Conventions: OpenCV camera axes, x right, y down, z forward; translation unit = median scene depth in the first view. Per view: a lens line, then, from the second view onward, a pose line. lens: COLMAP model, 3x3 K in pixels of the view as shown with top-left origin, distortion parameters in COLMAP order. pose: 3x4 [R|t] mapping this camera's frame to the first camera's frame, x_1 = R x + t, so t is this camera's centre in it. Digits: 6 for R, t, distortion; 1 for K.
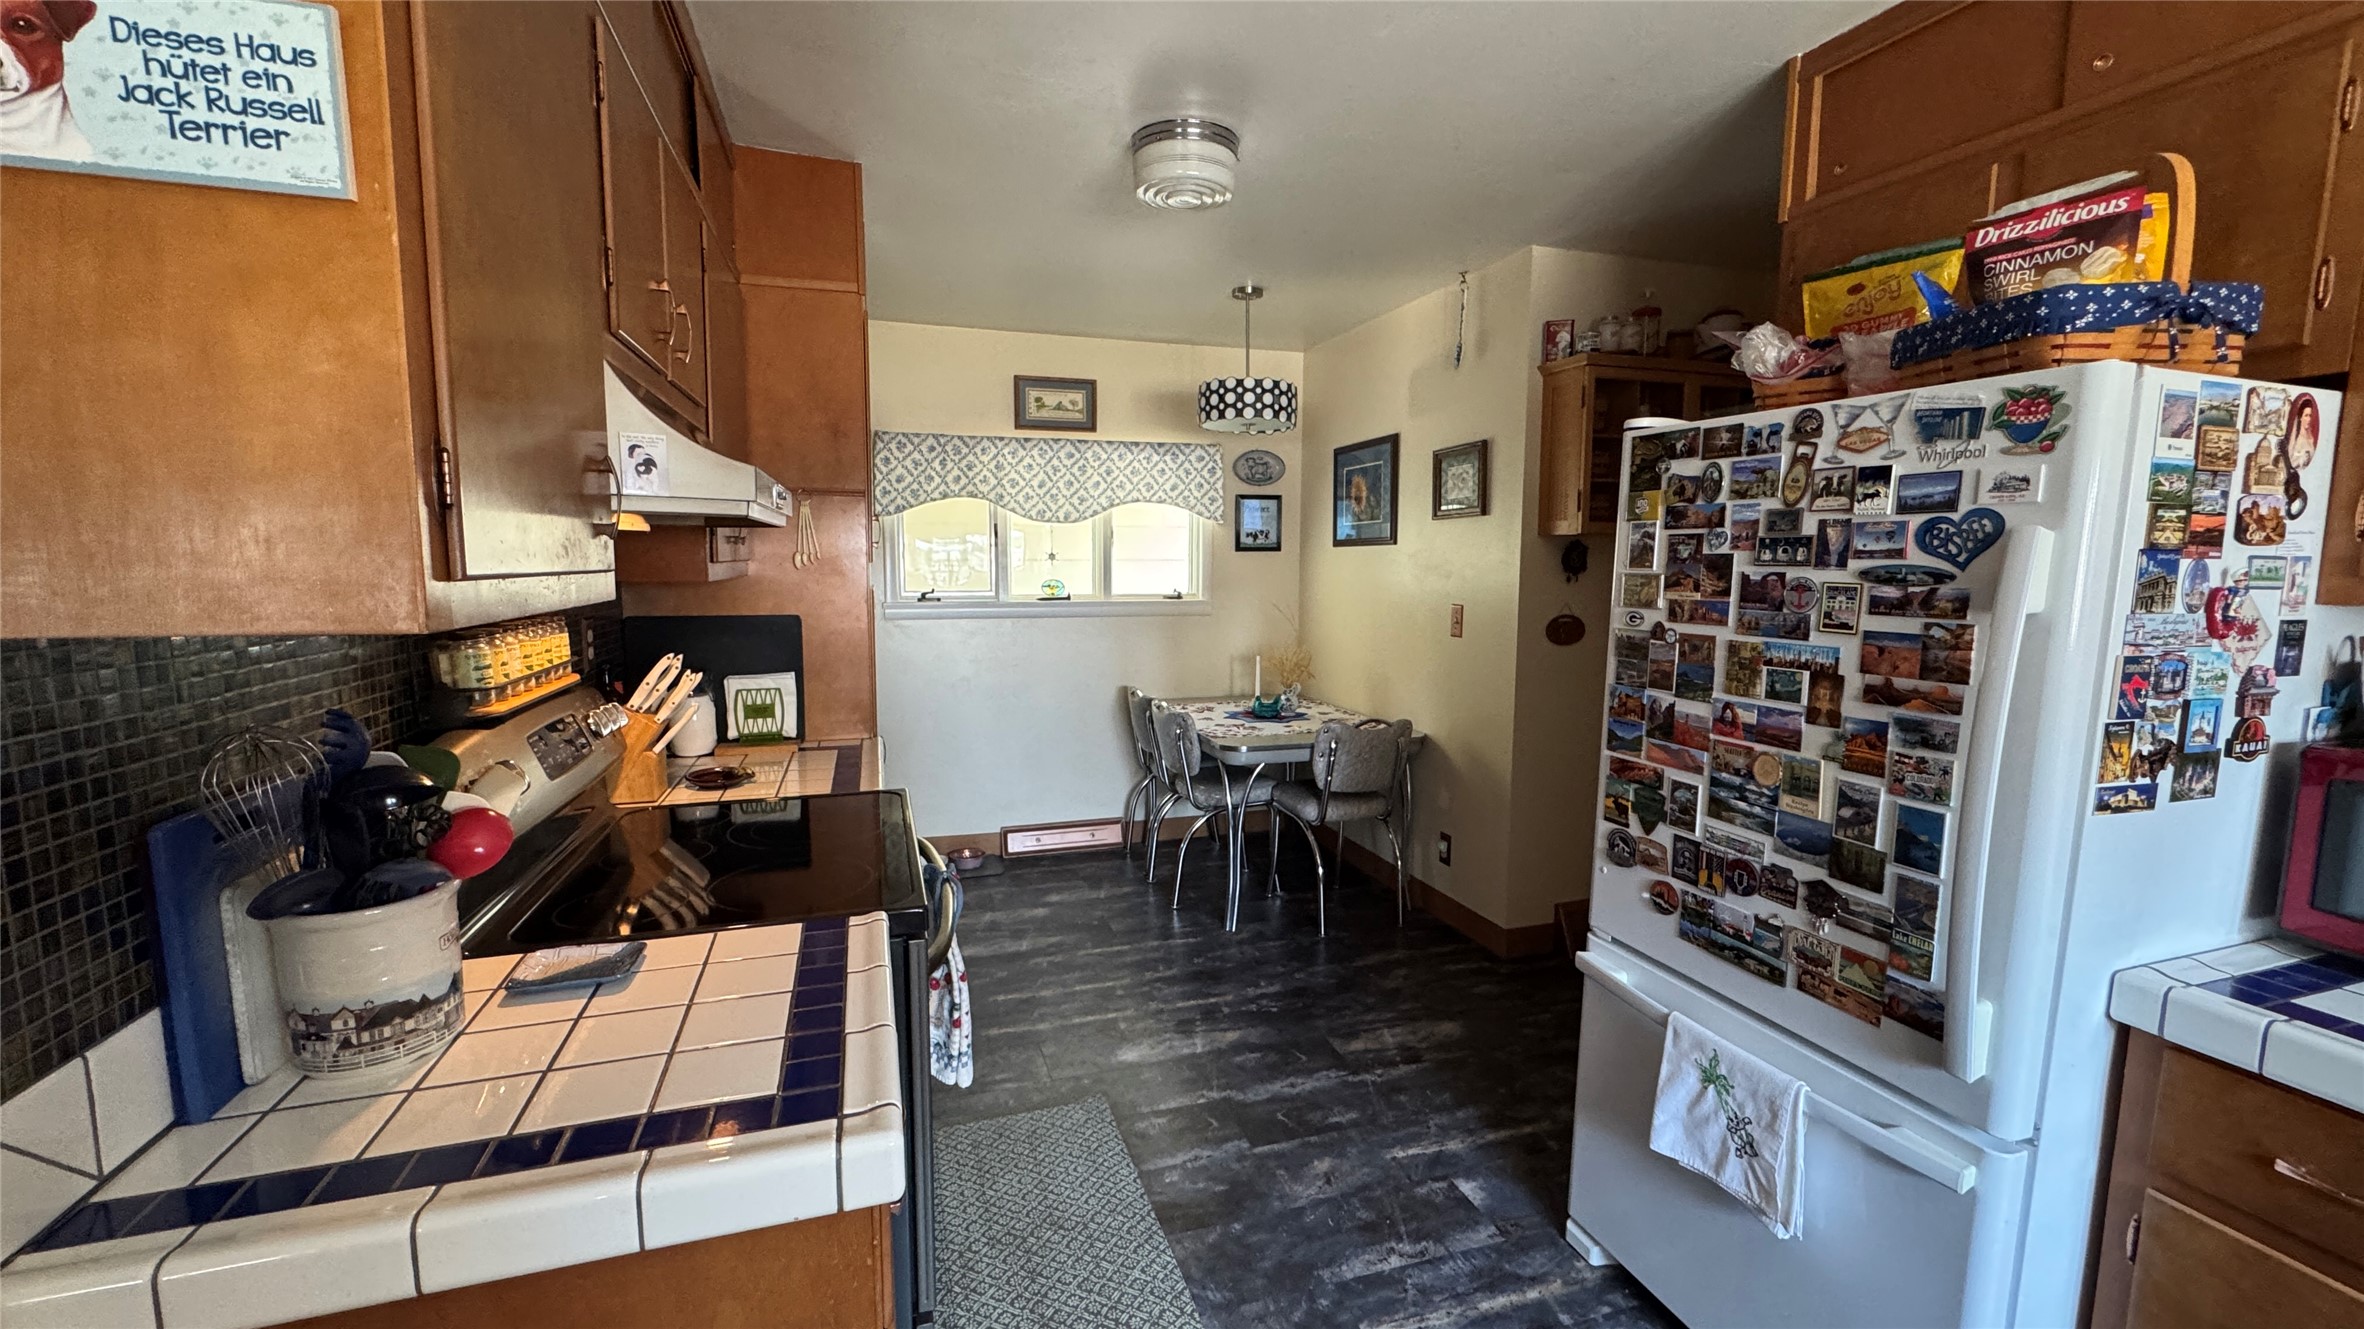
lens RADIAL K [[942.2, 0, 1182.0], [0, 942.2, 664.5], [0, 0, 1]] dist [-0.000299, -0.000119]
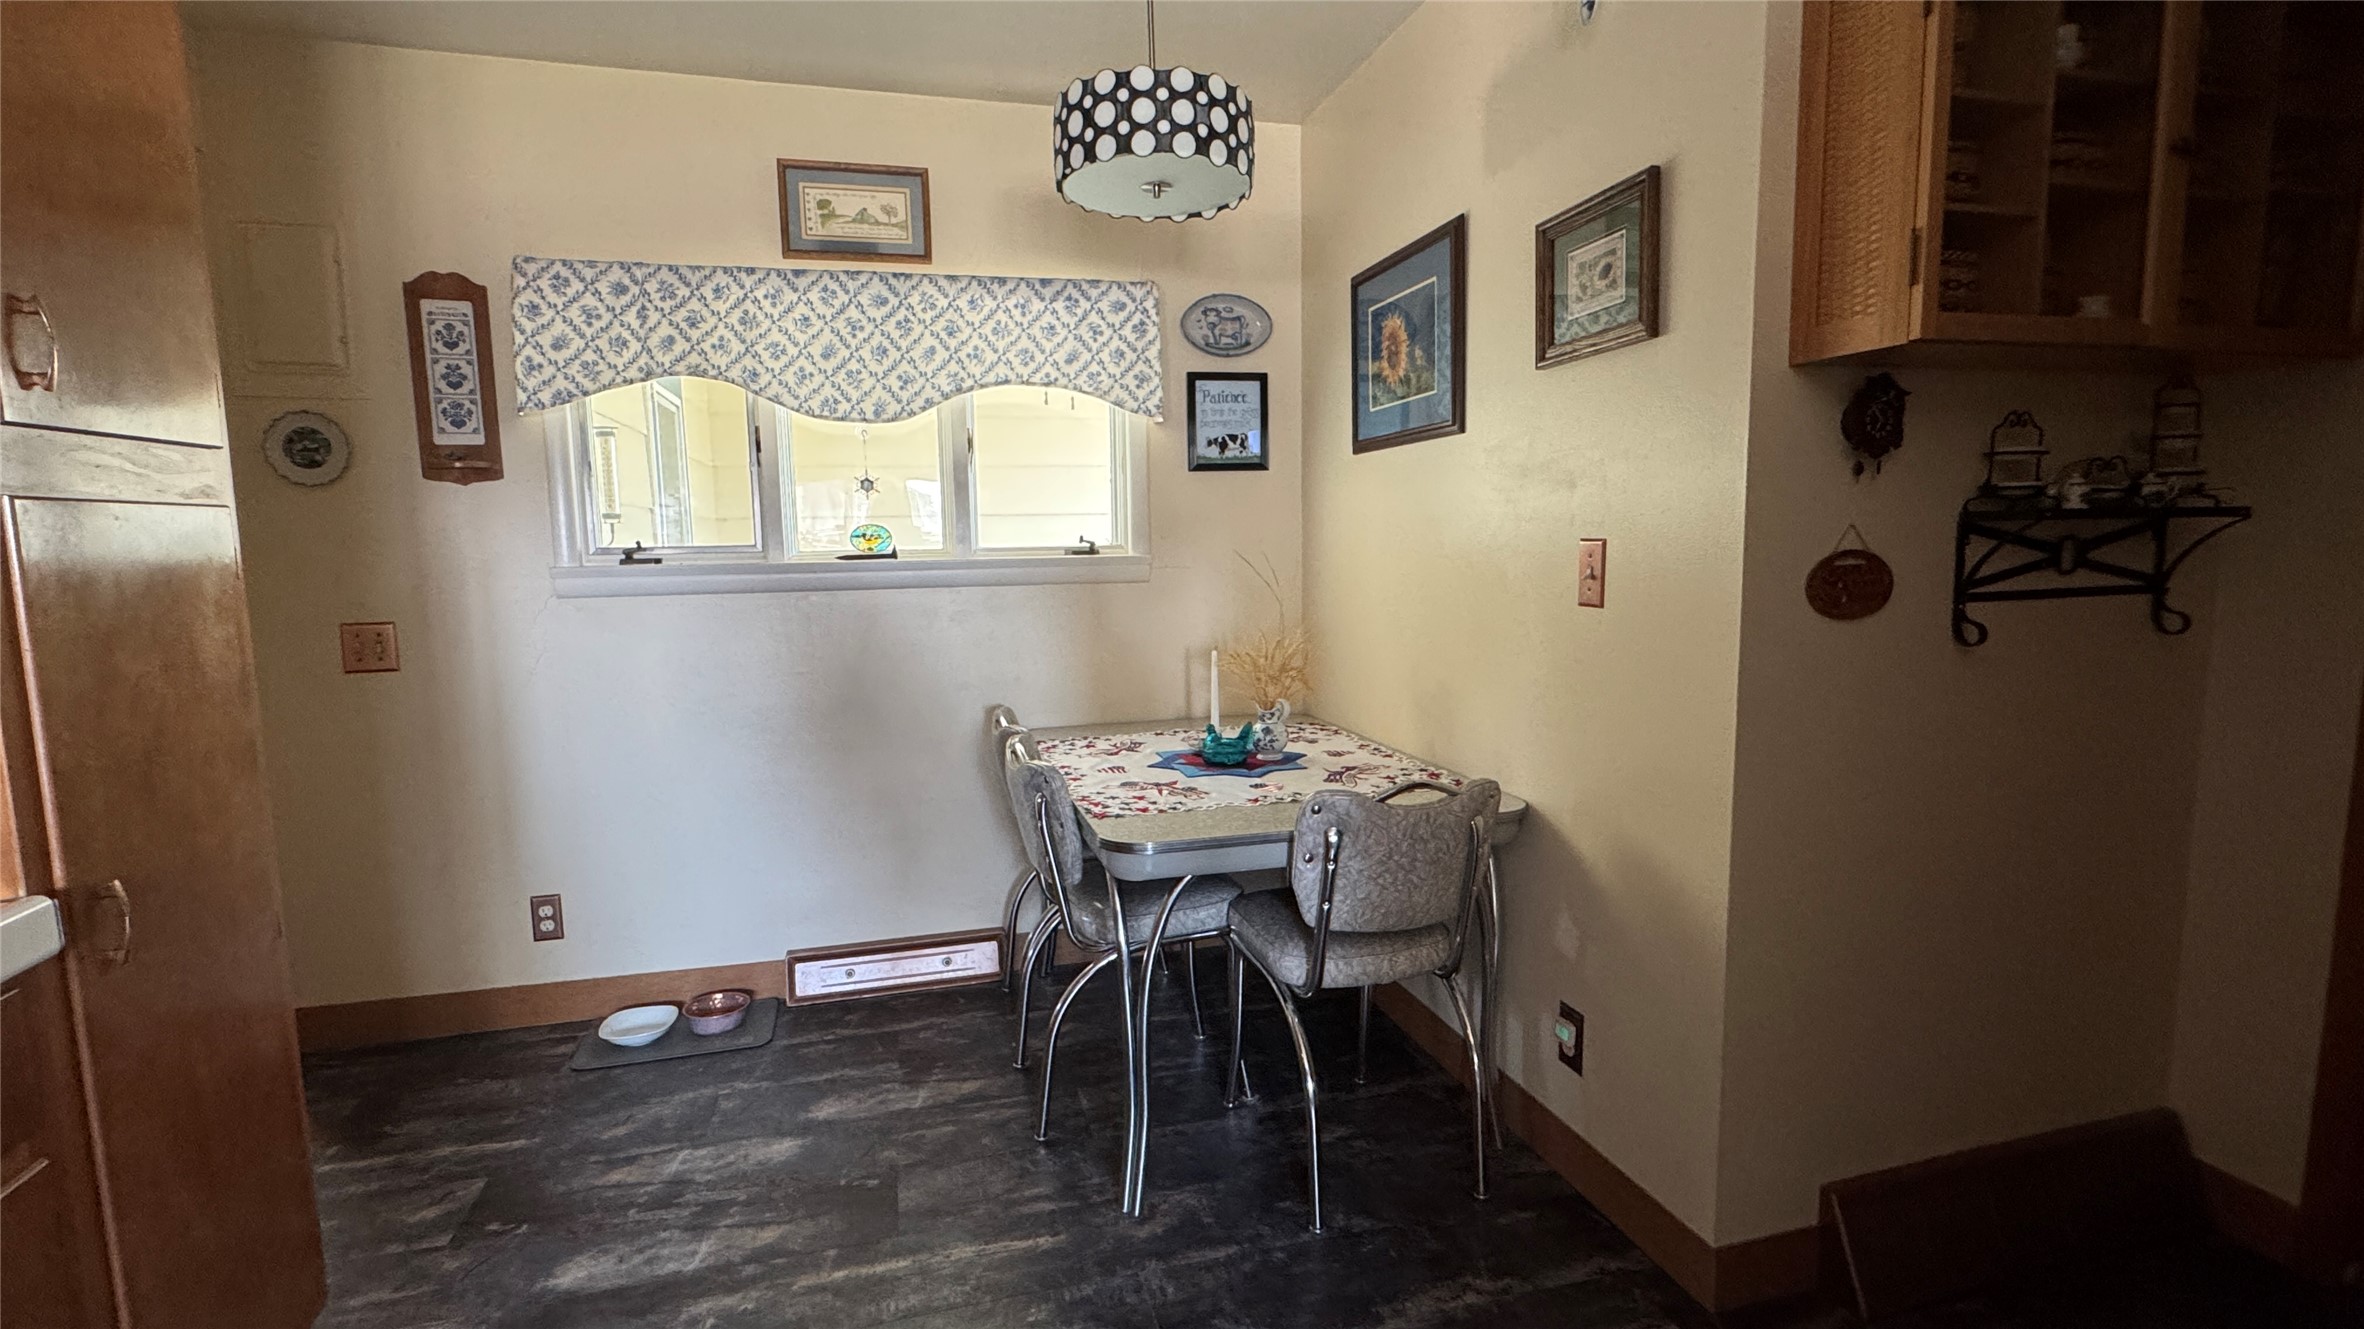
lens RADIAL K [[1070.0, 0, 1182.0], [0, 1070.0, 664.5], [0, 0, 1]] dist [-0.002100, -0.000050]
pose [[0.998739, -0.015597, -0.047710, 0.226865], [0.016000, 0.999839, 0.008078, -0.015673], [0.047576, -0.008831, 0.998829, 0.928410]]
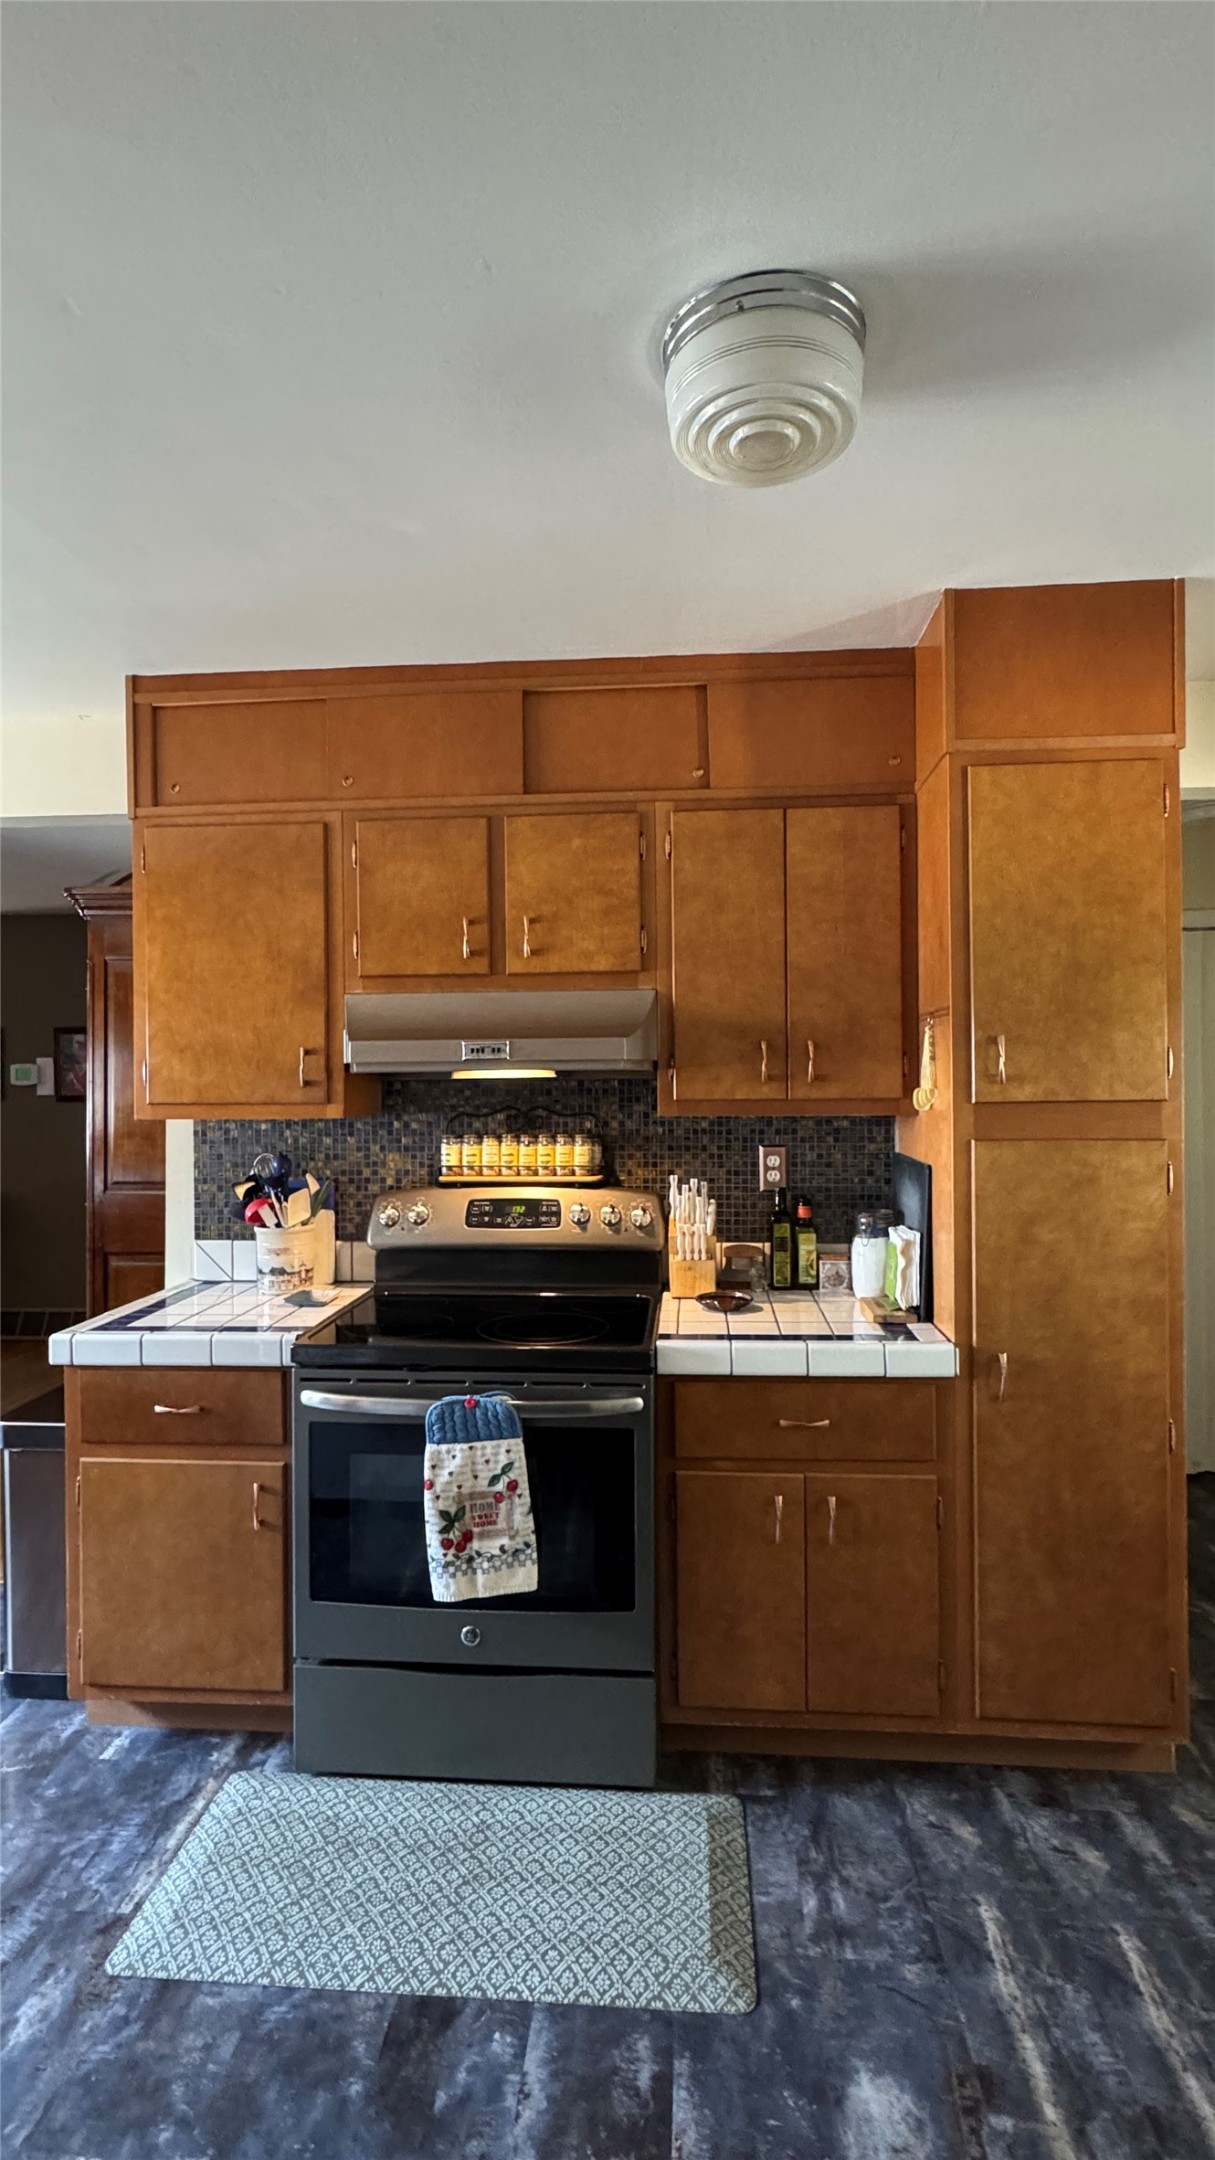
lens RADIAL K [[1061.3, 0, 607.5], [0, 1061.3, 1080.0], [0, 0, 1]] dist [-0.002346, 0.000854]
pose [[-0.394527, -0.010333, -0.918826, 0.824474], [-0.098482, 0.994653, 0.031101, -0.193668], [0.913592, 0.102758, -0.393435, 1.654983]]
